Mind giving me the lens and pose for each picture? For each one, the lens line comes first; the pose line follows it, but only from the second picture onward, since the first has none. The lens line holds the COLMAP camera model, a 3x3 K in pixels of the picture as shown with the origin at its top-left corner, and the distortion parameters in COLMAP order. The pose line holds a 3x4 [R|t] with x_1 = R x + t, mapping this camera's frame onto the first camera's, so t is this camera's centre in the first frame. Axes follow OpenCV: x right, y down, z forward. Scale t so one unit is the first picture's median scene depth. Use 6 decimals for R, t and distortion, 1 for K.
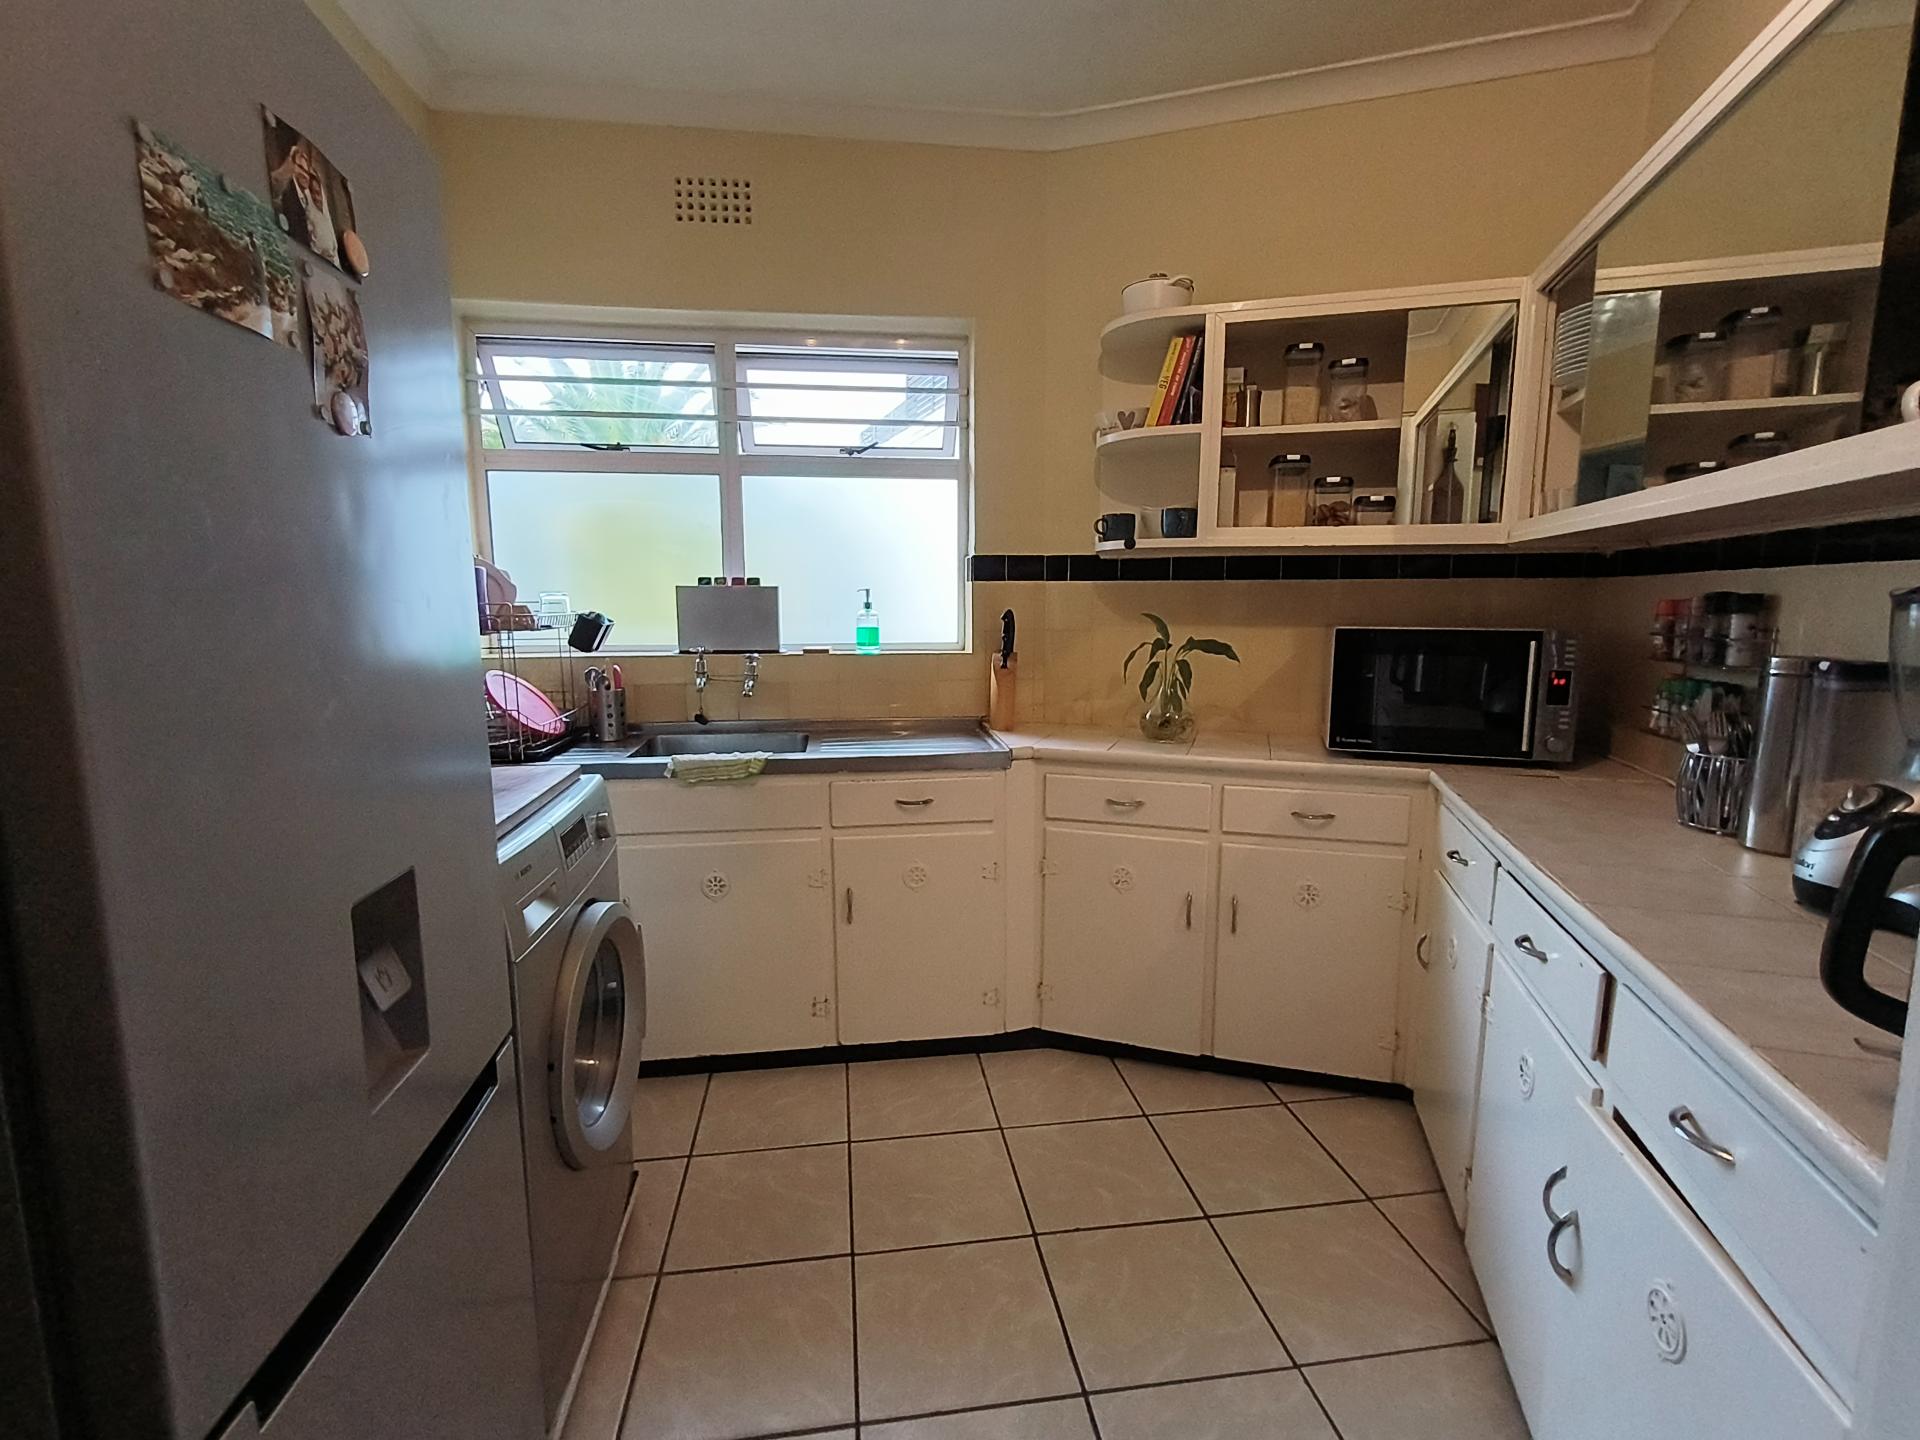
lens RADIAL K [[889.5, 0, 954.6], [0, 889.5, 723.8], [0, 0, 1]] dist [0.000310, 0.001860]
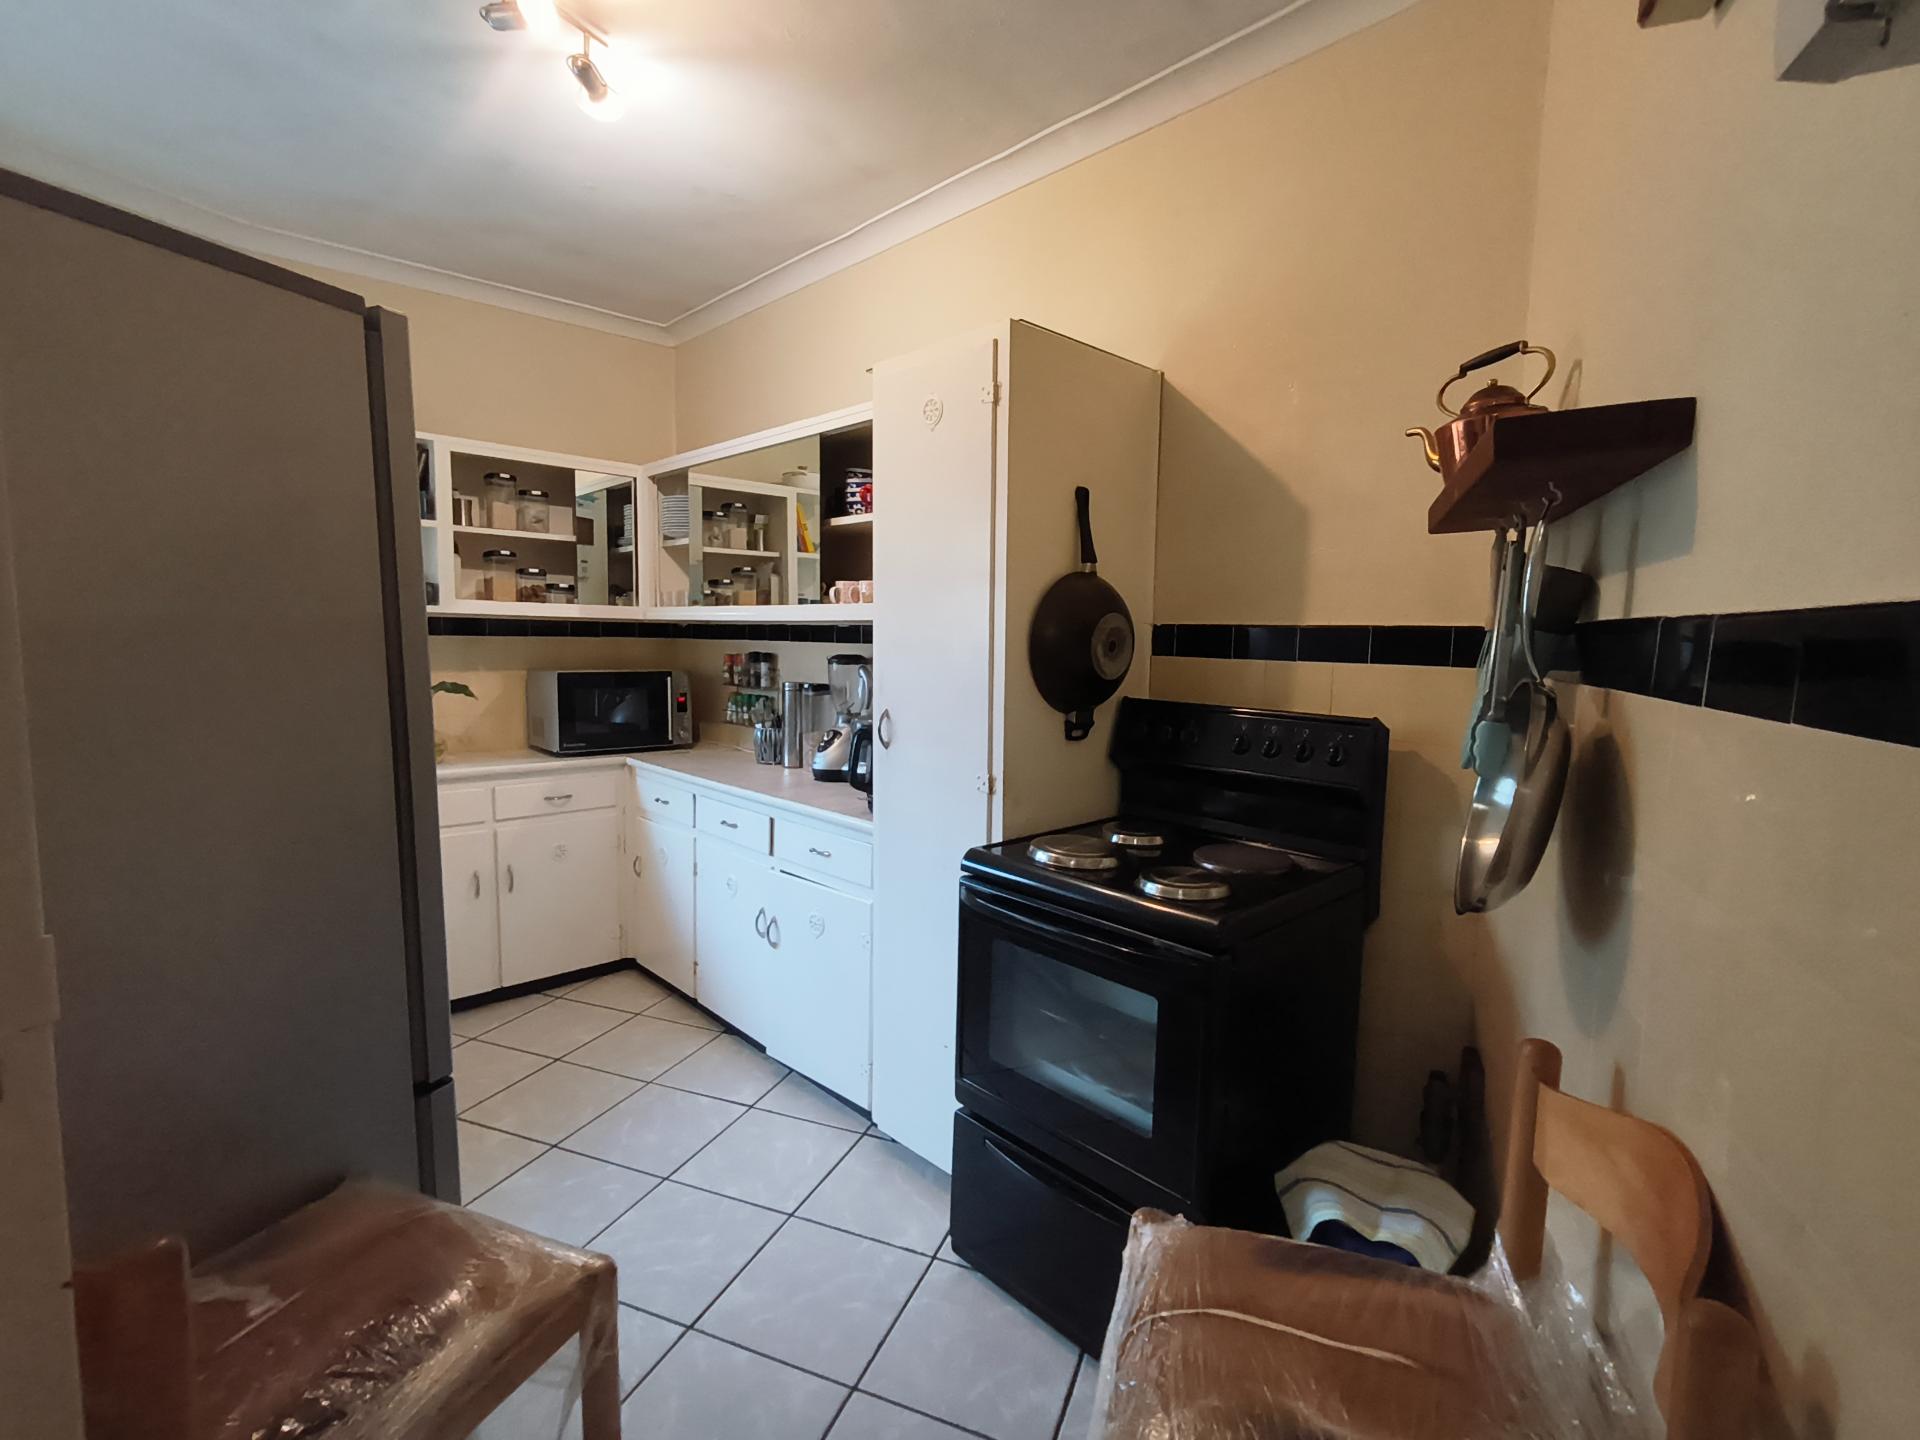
lens RADIAL K [[889.5, 0, 956.2], [0, 889.5, 721.3], [0, 0, 1]] dist [0.000310, 0.001860]
pose [[0.497502, -0.075638, 0.864159, -0.582164], [0.103661, 0.994237, 0.027345, 0.004552], [-0.861247, 0.075976, 0.502475, -0.357660]]
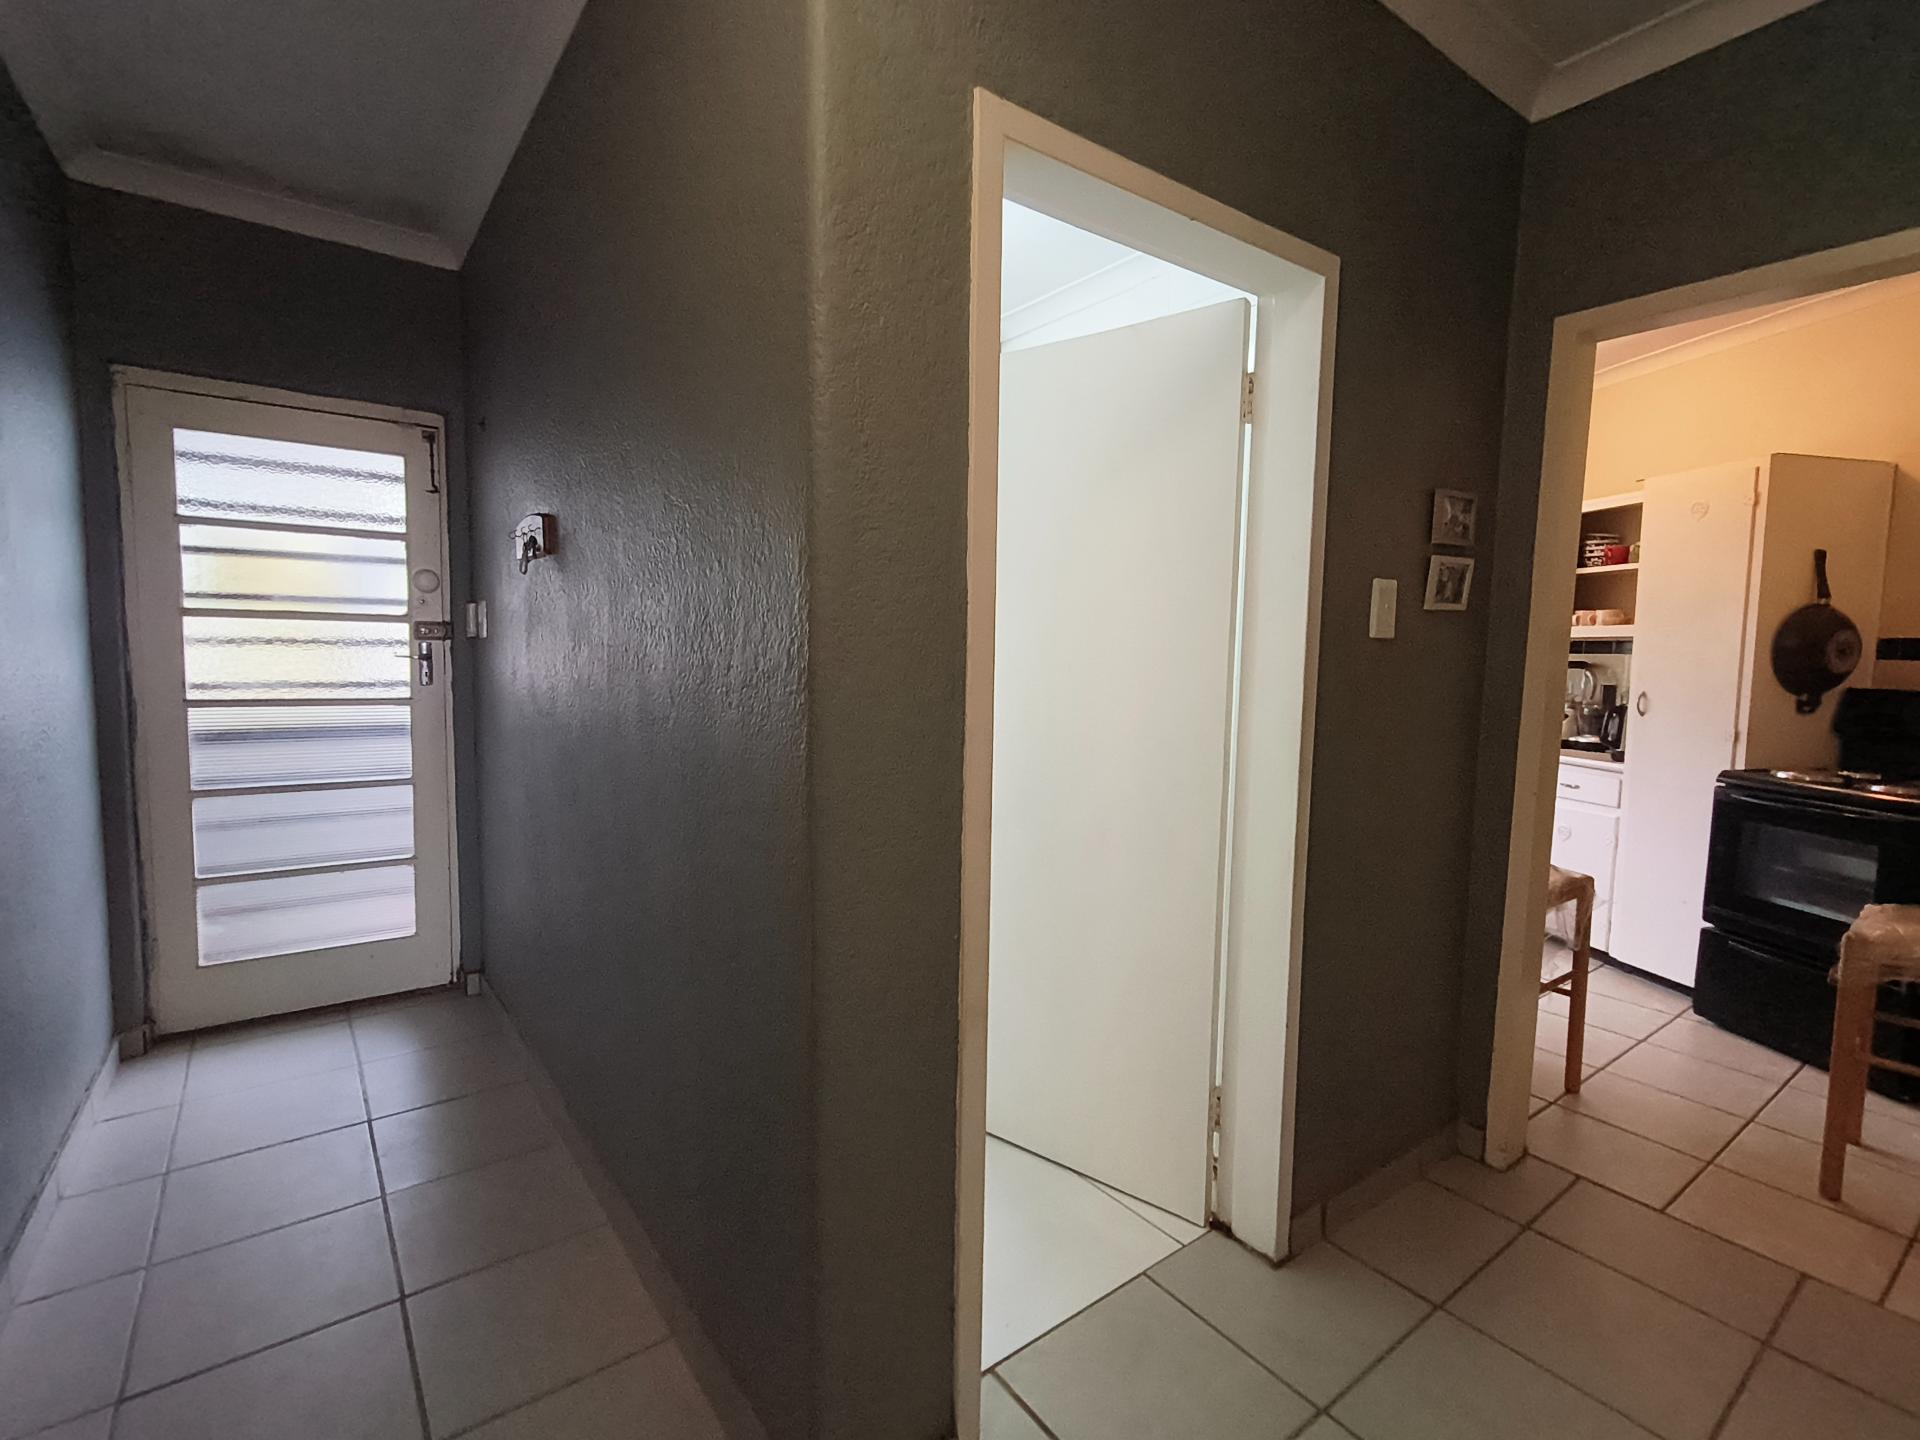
lens RADIAL K [[889.5, 0, 964.0], [0, 889.5, 718.1], [0, 0, 1]] dist [0.000310, 0.001860]
pose [[0.881497, -0.014491, 0.471968, -1.775381], [0.040218, 0.998201, -0.044467, 0.094341], [-0.470474, 0.058179, 0.880494, -0.670233]]
